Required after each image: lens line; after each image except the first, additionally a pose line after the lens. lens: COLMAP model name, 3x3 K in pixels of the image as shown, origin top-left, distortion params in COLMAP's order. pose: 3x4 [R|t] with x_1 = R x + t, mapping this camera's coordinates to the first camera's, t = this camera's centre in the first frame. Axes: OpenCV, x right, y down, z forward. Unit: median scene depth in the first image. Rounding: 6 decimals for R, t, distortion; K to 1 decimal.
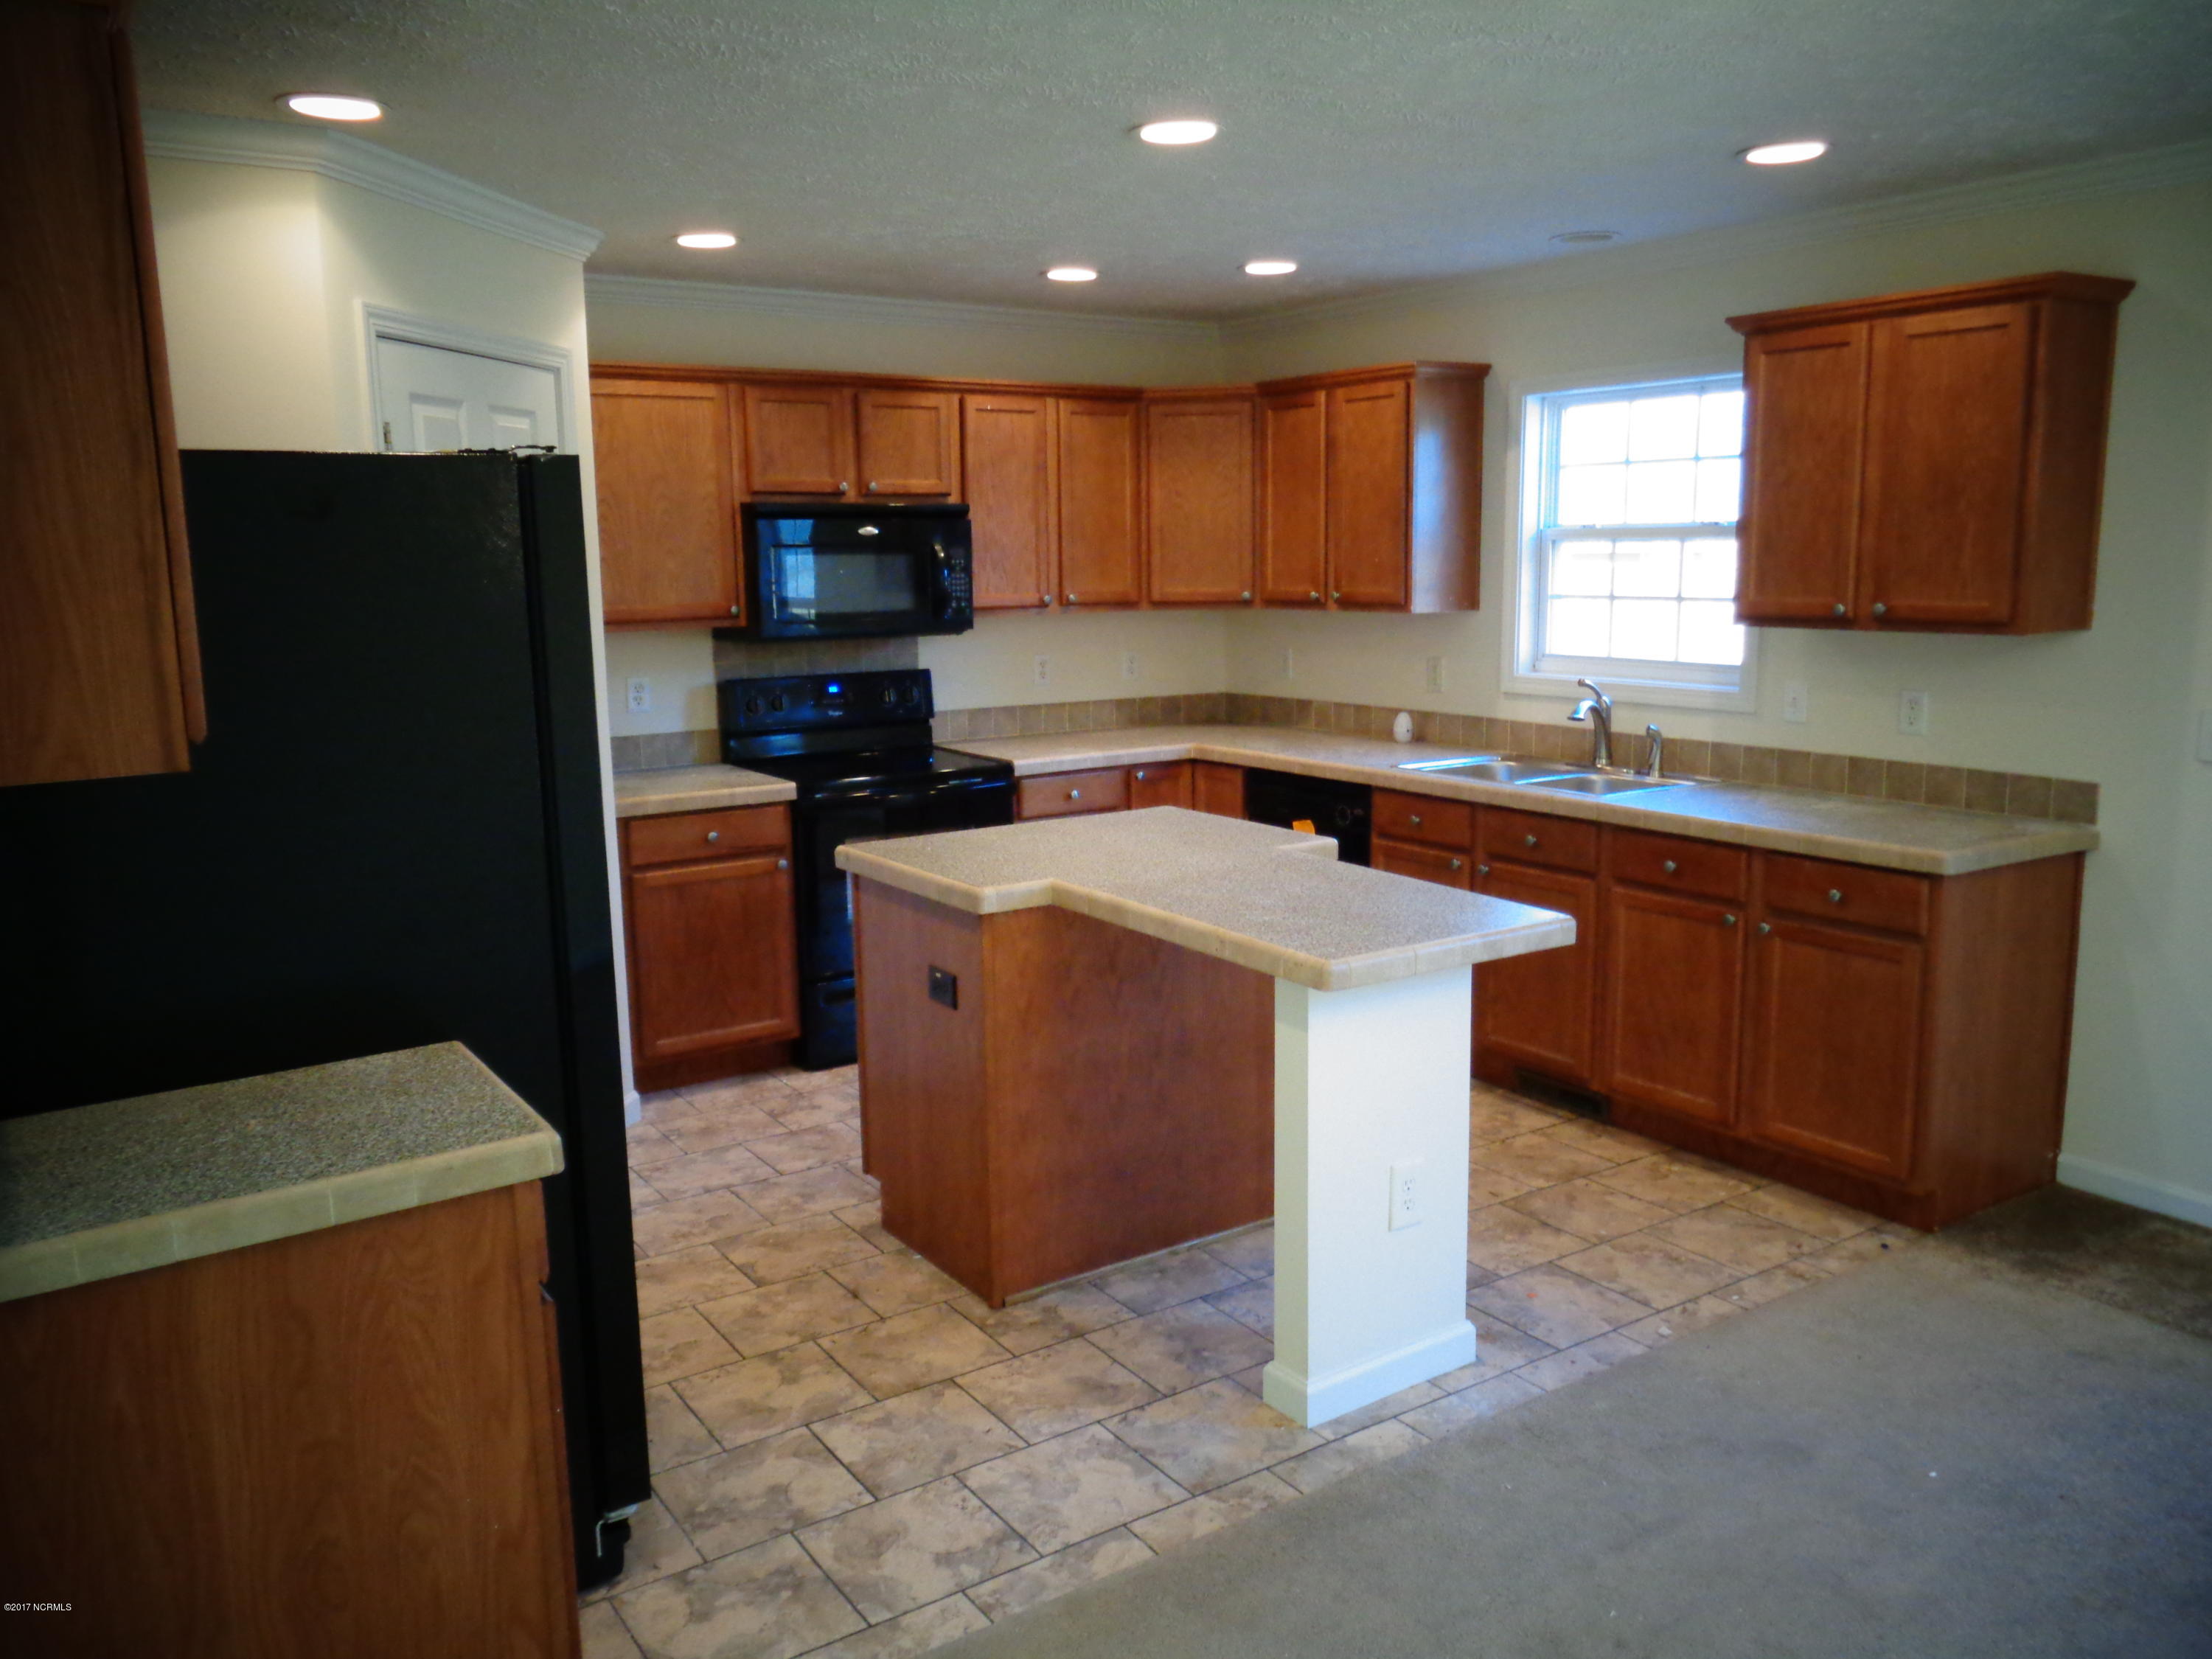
lens RADIAL K [[1717.4, 0, 1115.7], [0, 1717.4, 823.1], [0, 0, 1]] dist [0.038103, -0.001366]
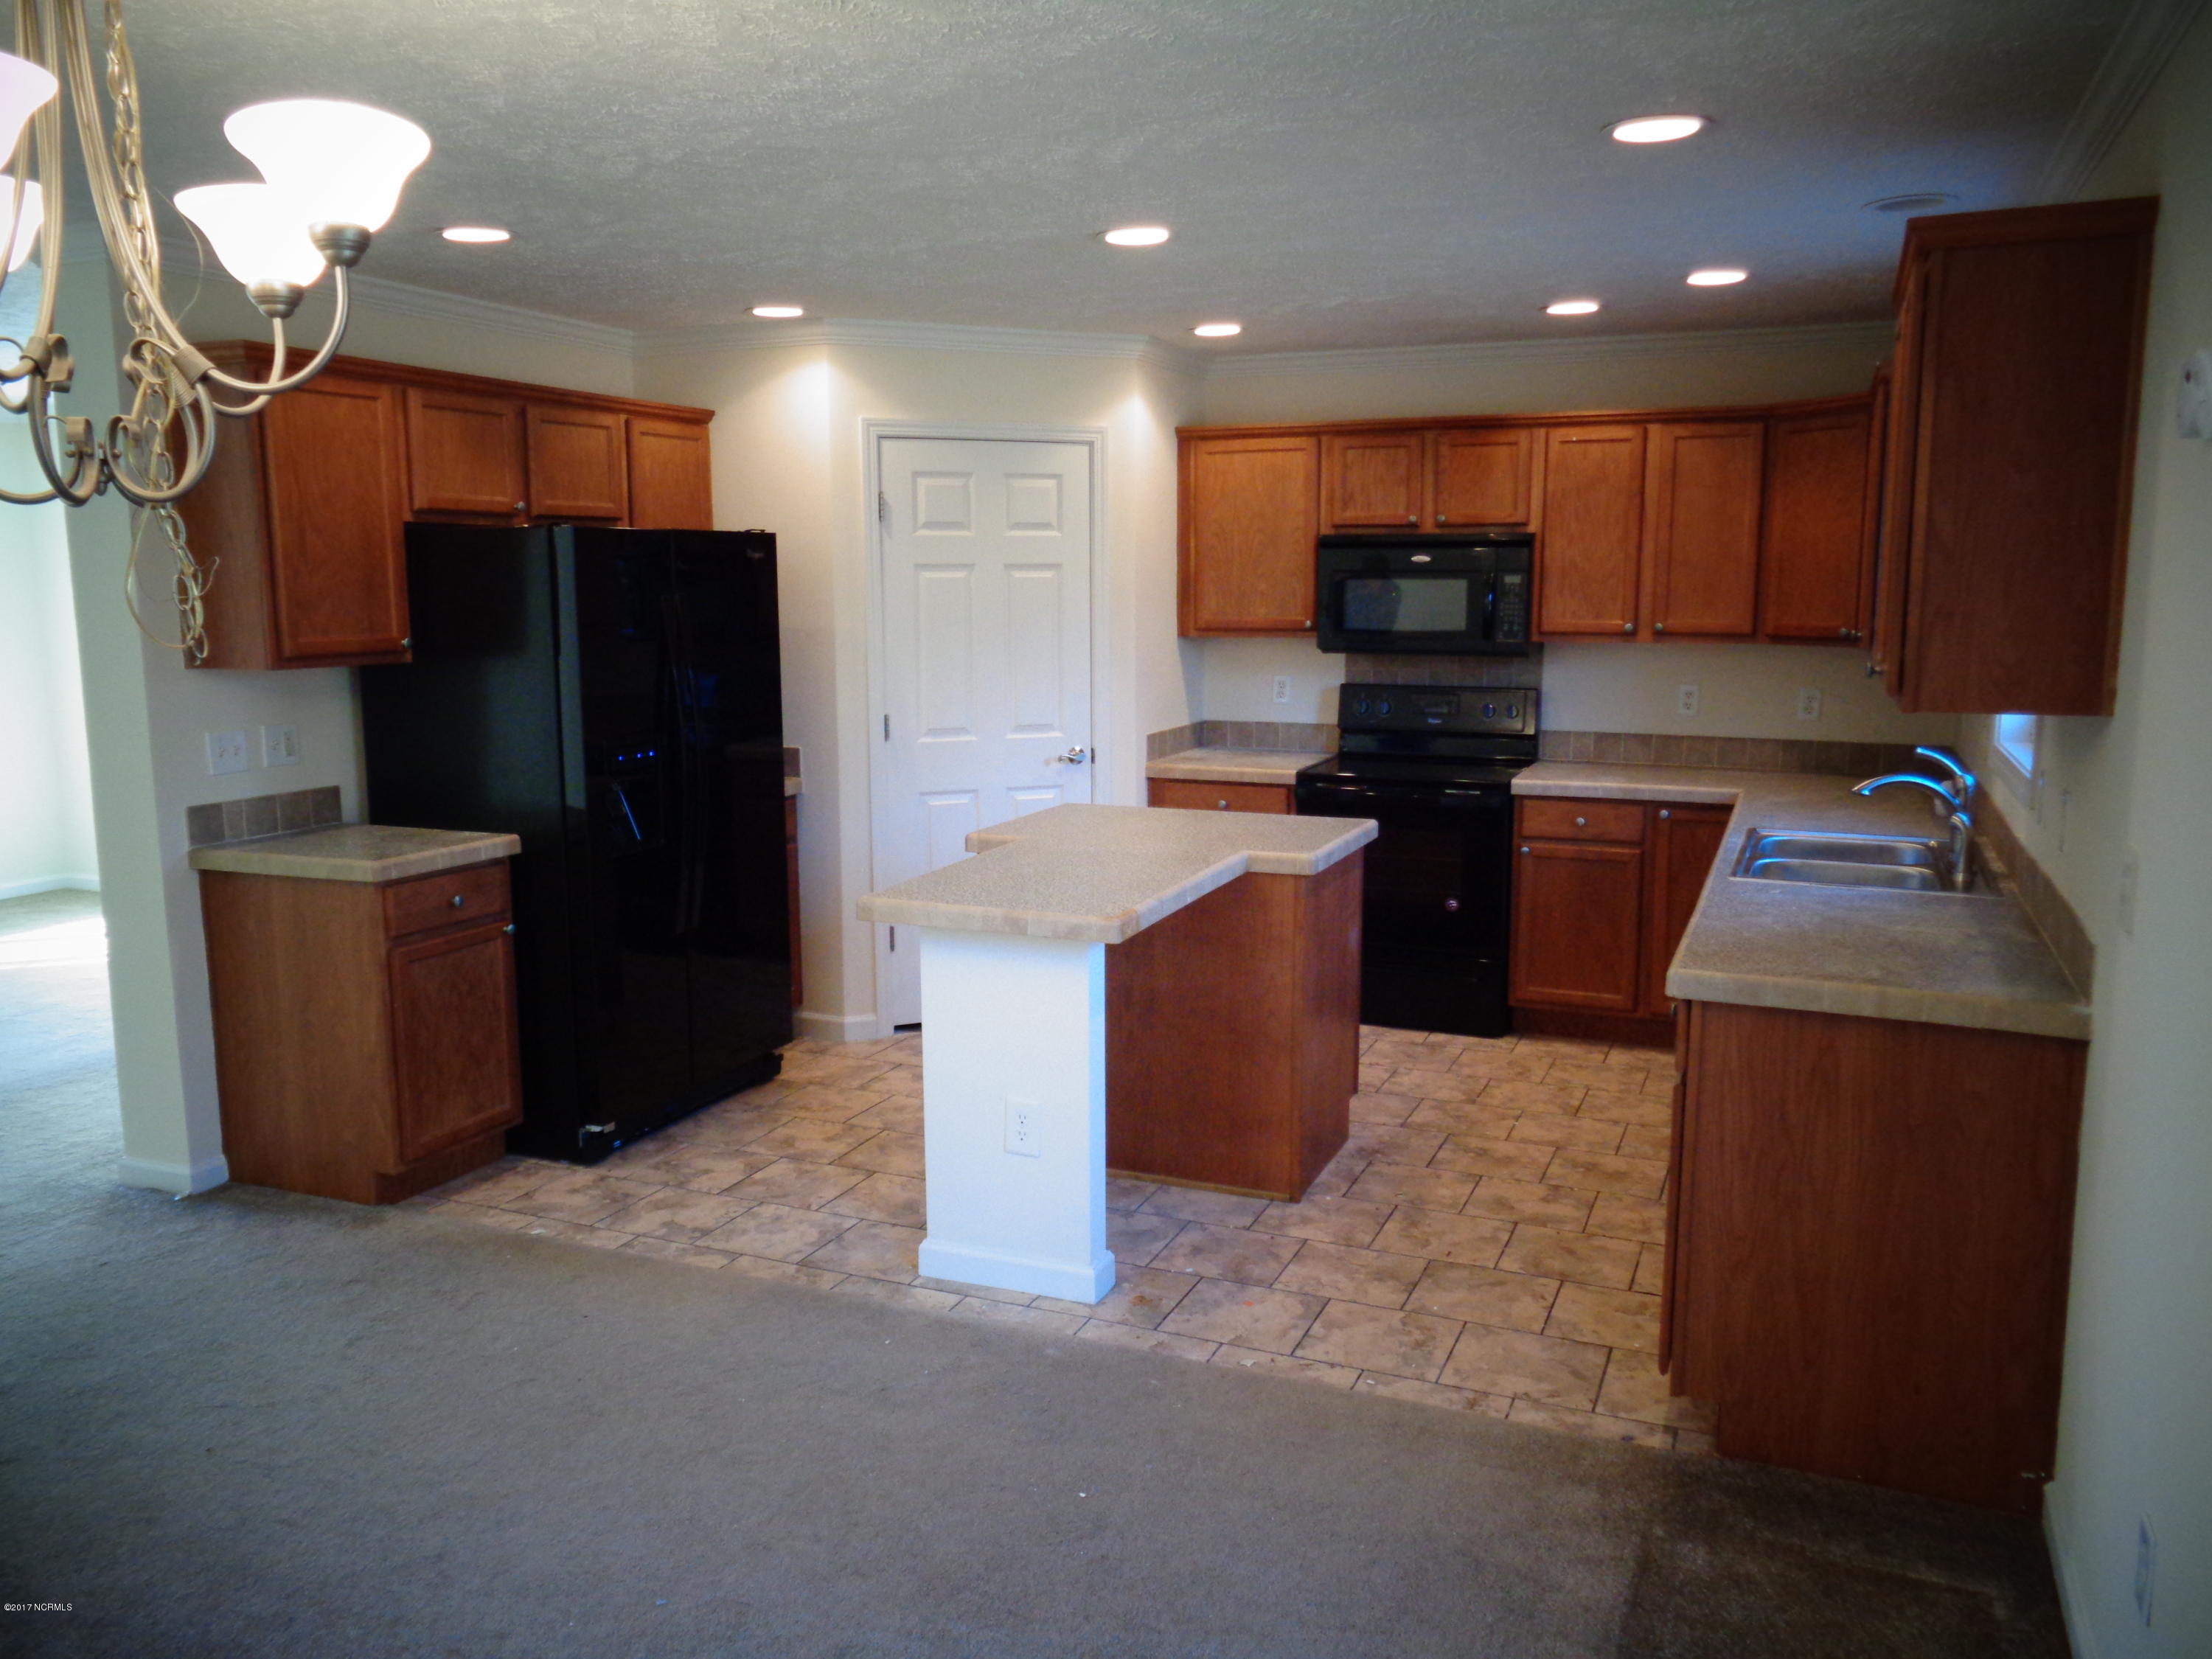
lens RADIAL K [[1717.4, 0, 1111.6], [0, 1717.4, 830.4], [0, 0, 1]] dist [0.038103, -0.001366]
pose [[0.532106, 0.138536, -0.835267, 0.779498], [-0.141656, 0.987184, 0.073491, -0.054370], [0.834744, 0.079216, 0.544911, 0.262631]]
